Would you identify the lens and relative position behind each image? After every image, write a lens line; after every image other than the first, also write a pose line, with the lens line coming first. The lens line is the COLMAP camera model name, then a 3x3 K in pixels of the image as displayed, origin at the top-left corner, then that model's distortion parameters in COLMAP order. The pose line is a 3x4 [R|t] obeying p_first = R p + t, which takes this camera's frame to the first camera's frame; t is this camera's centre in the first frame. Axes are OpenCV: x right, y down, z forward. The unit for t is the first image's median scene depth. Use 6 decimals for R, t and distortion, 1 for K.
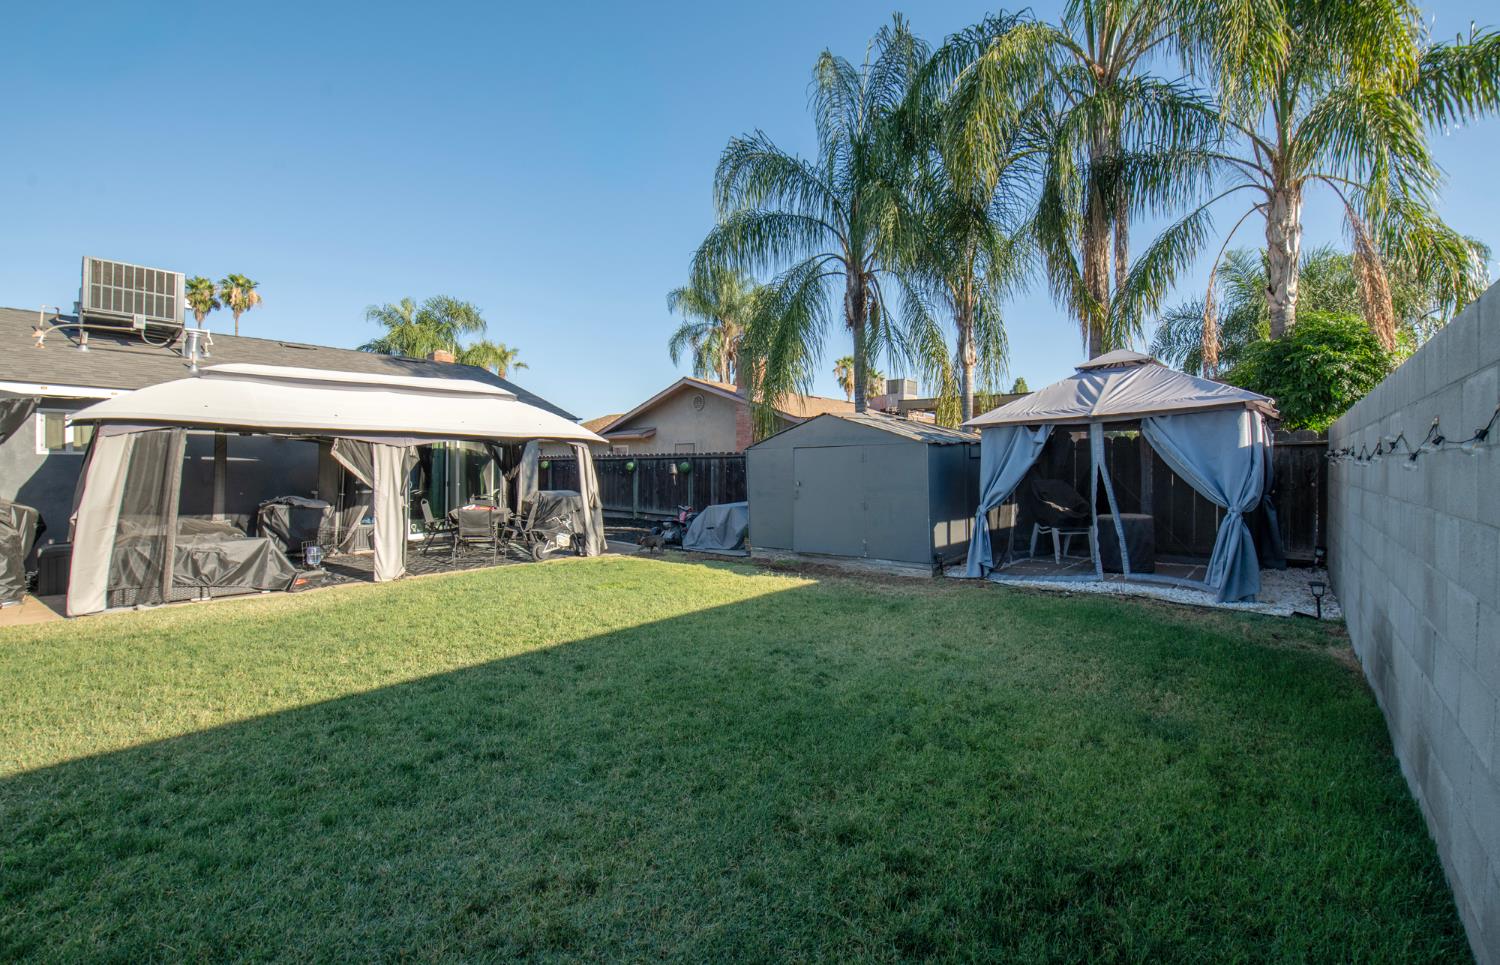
lens RADIAL K [[589.1, 0, 750.0], [0, 589.1, 482.5], [0, 0, 1]] dist [-0.026884, -0.000300]
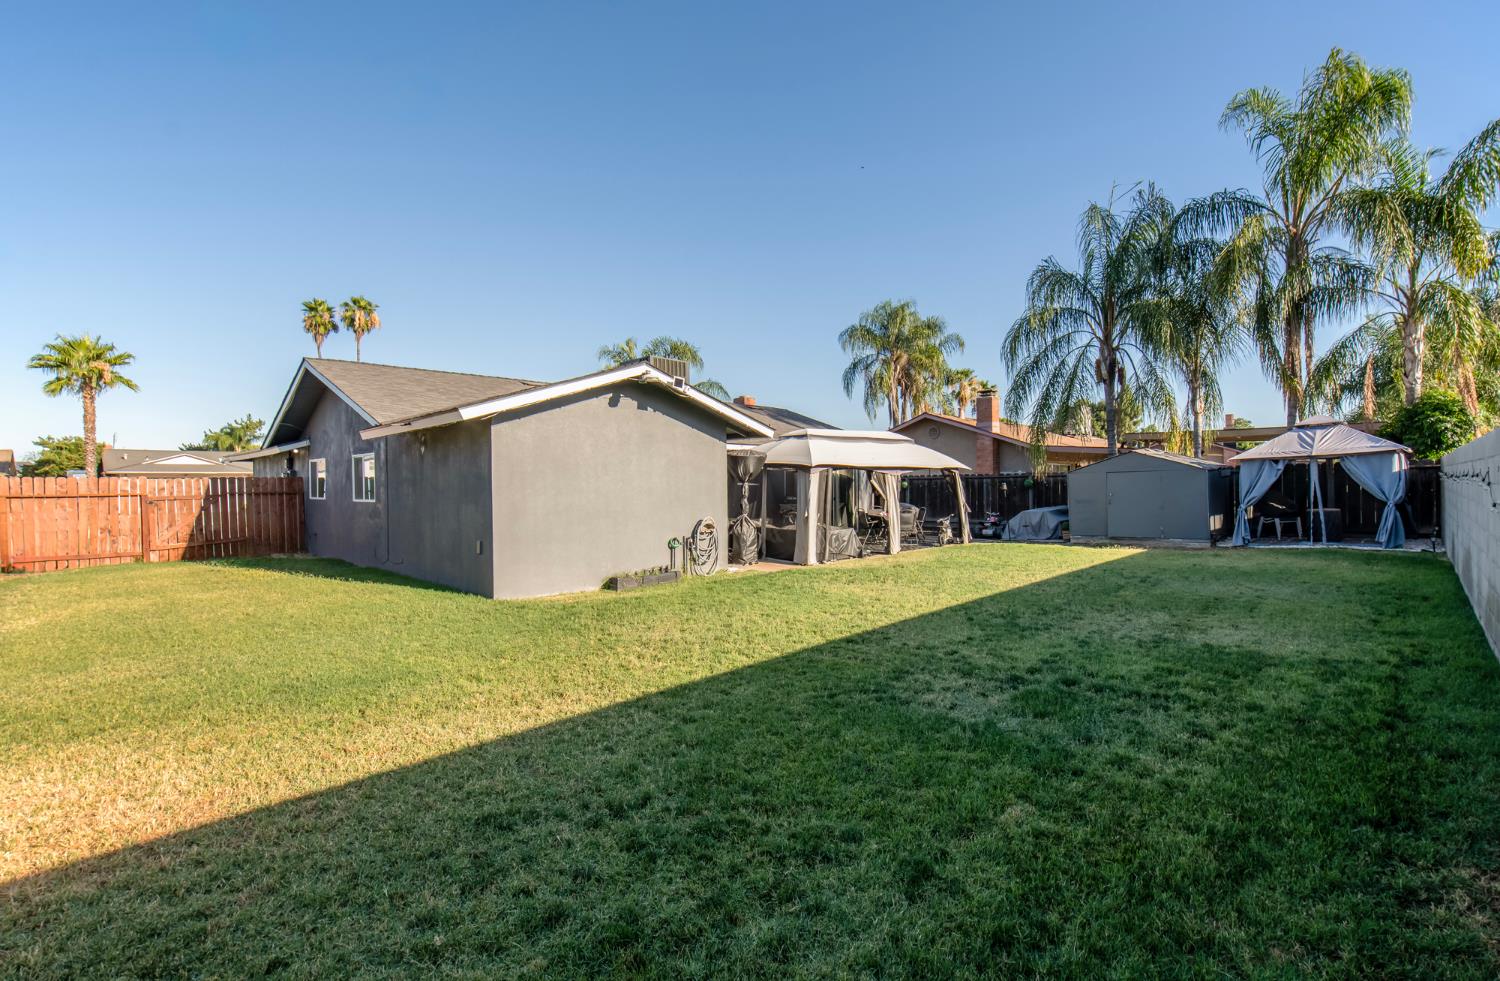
lens RADIAL K [[710.9, 0, 751.0], [0, 710.9, 496.0], [0, 0, 1]] dist [0.000044, -0.012214]
pose [[0.999859, -0.015034, -0.007505, -1.054980], [0.014987, 0.999867, -0.006387, 0.003797], [0.007600, 0.006274, 0.999951, -1.132465]]
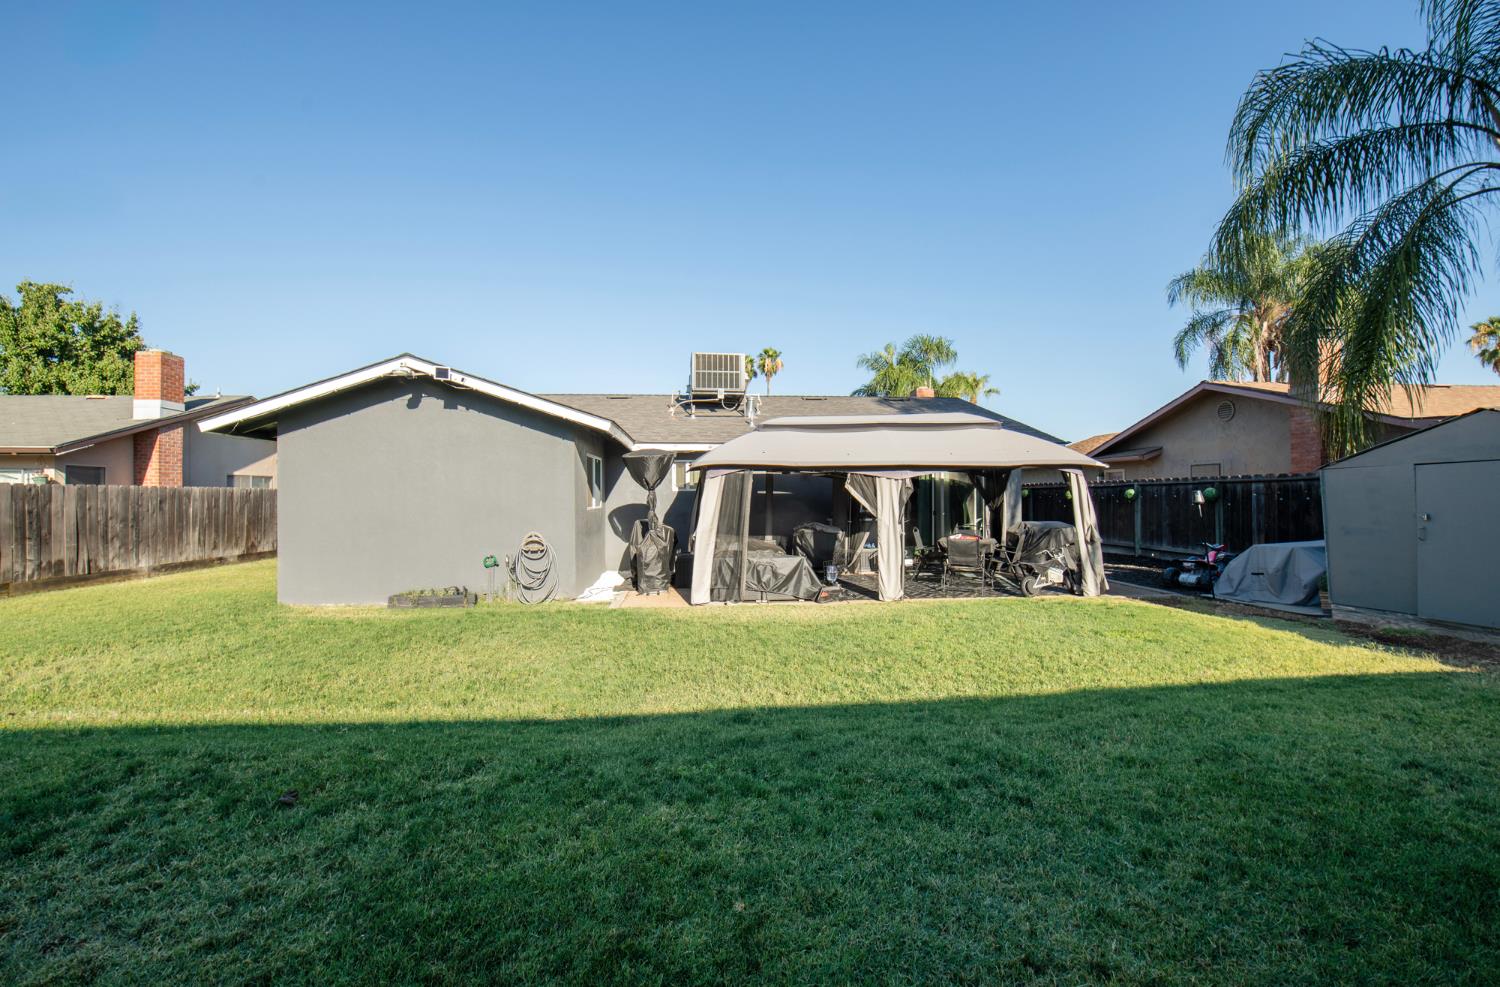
lens RADIAL K [[601.2, 0, 752.4], [0, 601.2, 501.9], [0, 0, 1]] dist [-0.027535, -0.000189]
pose [[0.732513, -0.004499, -0.680738, -0.036113], [-0.005943, 0.999898, -0.013004, -0.002677], [0.680727, 0.013571, 0.732412, -0.008875]]
